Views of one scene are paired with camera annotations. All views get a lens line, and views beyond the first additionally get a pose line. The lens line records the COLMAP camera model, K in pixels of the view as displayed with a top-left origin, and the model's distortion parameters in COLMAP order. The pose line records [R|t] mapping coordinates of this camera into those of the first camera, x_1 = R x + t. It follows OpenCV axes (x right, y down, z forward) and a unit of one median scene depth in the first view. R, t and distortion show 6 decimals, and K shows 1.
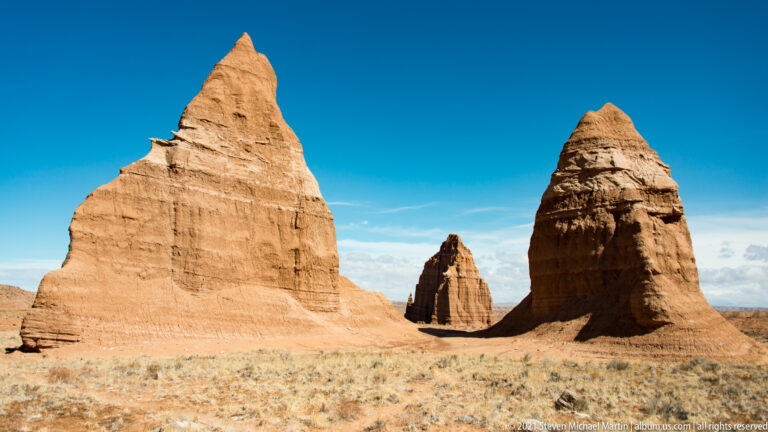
lens RADIAL K [[665.3, 0, 385.7], [0, 665.3, 211.0], [0, 0, 1]] dist [0.034738, -0.034223]
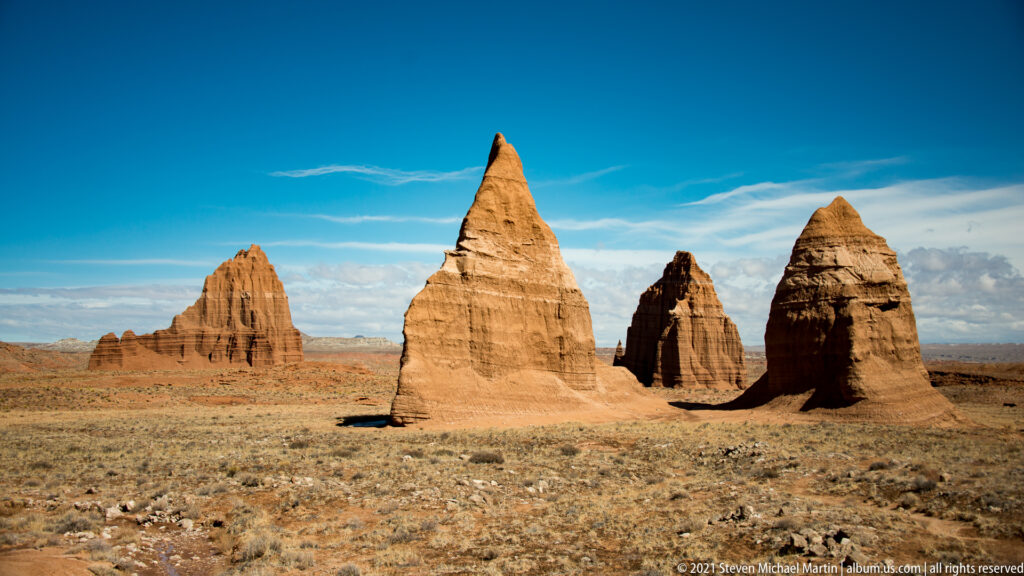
lens RADIAL K [[1129.1, 0, 512.4], [0, 1129.1, 284.0], [0, 0, 1]] dist [0.078368, 0.000000]
pose [[0.998701, -0.022530, -0.045708, -0.129749], [0.026105, 0.996518, 0.079189, -0.195007], [0.043765, -0.080279, 0.995811, -0.963026]]
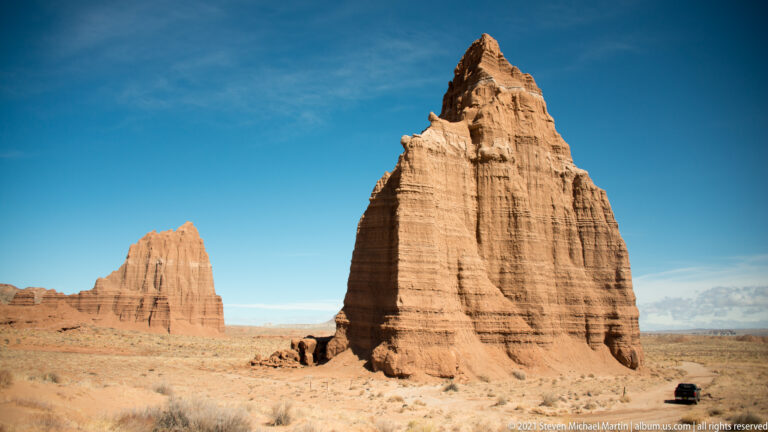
lens RADIAL K [[603.7, 0, 383.4], [0, 603.7, 227.2], [0, 0, 1]] dist [-0.132100, 0.039615]
pose [[0.964019, -0.052773, -0.260541, 0.941705], [0.042146, 0.998042, -0.046211, 0.949170], [0.262469, 0.033567, 0.964356, 5.527341]]
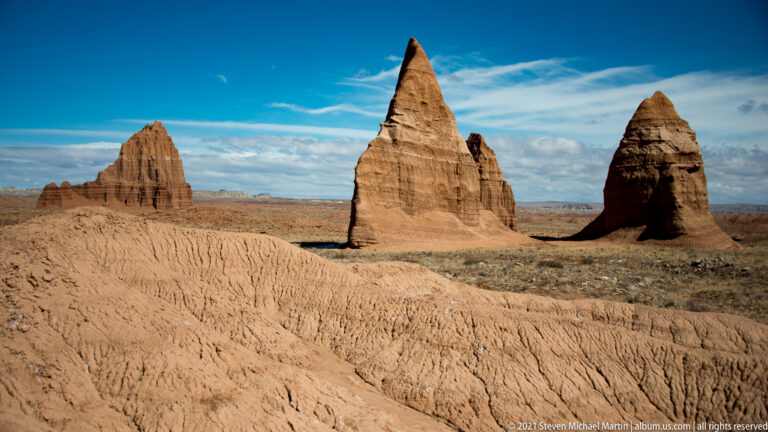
lens RADIAL K [[802.0, 0, 380.2], [0, 802.0, 220.4], [0, 0, 1]] dist [0.056615, 0.000000]
pose [[0.999894, -0.000971, 0.014520, -0.358813], [-0.001356, 0.987214, 0.159398, -0.176336], [-0.014489, -0.159400, 0.987108, -0.938707]]
